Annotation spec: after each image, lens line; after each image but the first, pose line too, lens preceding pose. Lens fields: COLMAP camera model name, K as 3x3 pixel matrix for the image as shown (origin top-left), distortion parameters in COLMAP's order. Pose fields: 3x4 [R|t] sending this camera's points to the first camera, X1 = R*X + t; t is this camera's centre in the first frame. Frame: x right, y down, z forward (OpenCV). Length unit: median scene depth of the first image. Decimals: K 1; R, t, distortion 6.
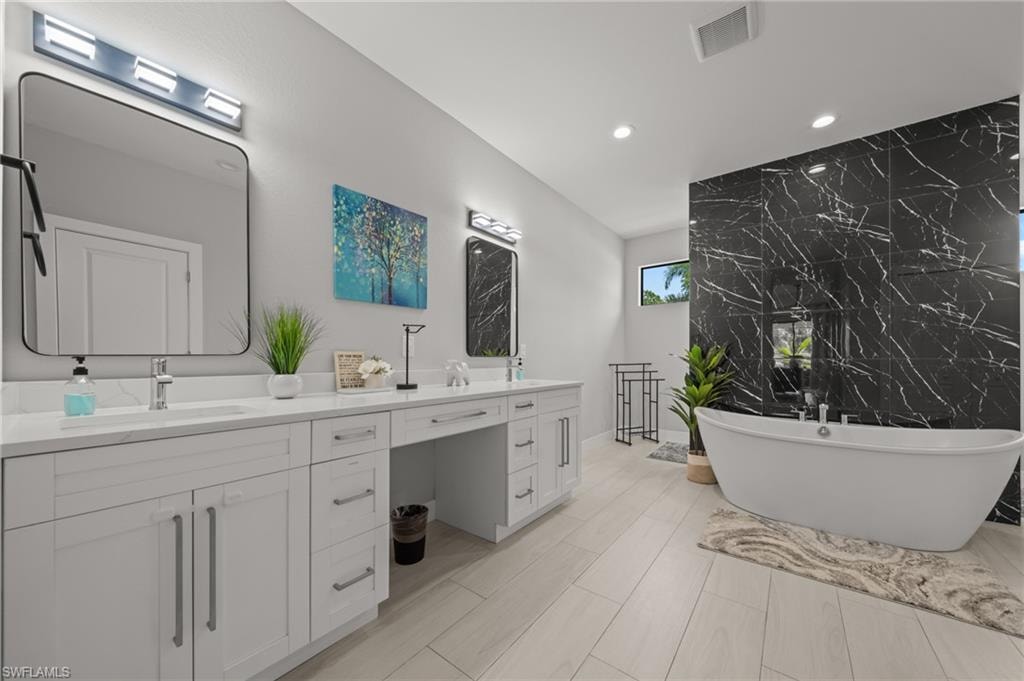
lens RADIAL K [[363.8, 0, 522.1], [0, 363.8, 347.6], [0, 0, 1]] dist [-0.000379, 0.000010]
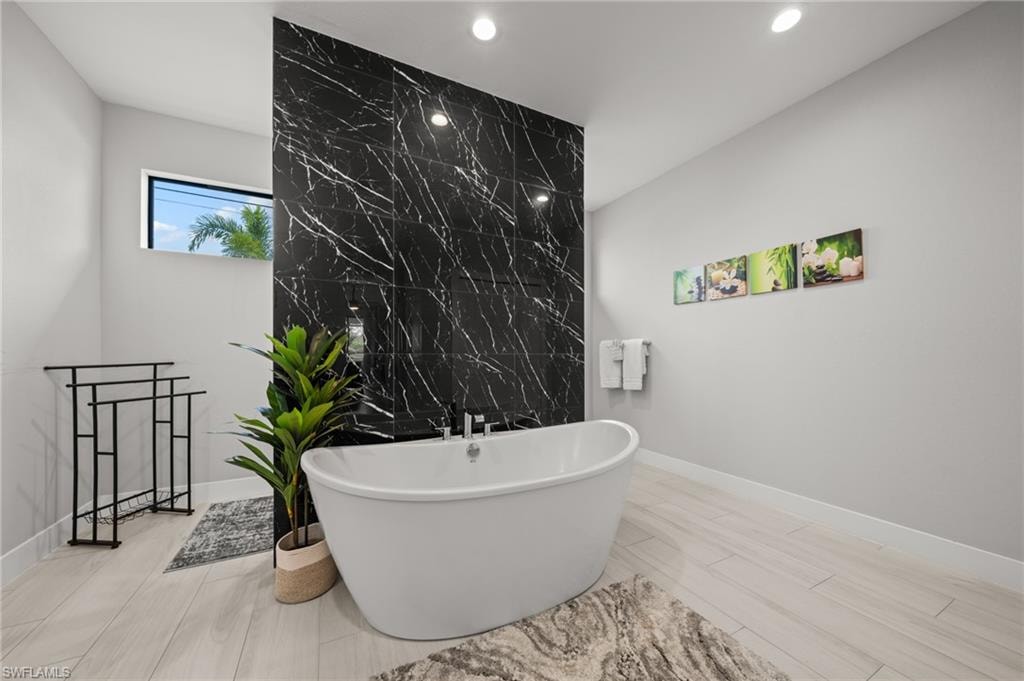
lens RADIAL K [[376.8, 0, 522.4], [0, 376.8, 359.4], [0, 0, 1]] dist [-0.002606, -0.000448]
pose [[0.451934, -0.012145, 0.891969, 0.152973], [-0.028078, 0.999218, 0.027832, 0.014842], [-0.891609, -0.037623, 0.451239, 0.475185]]
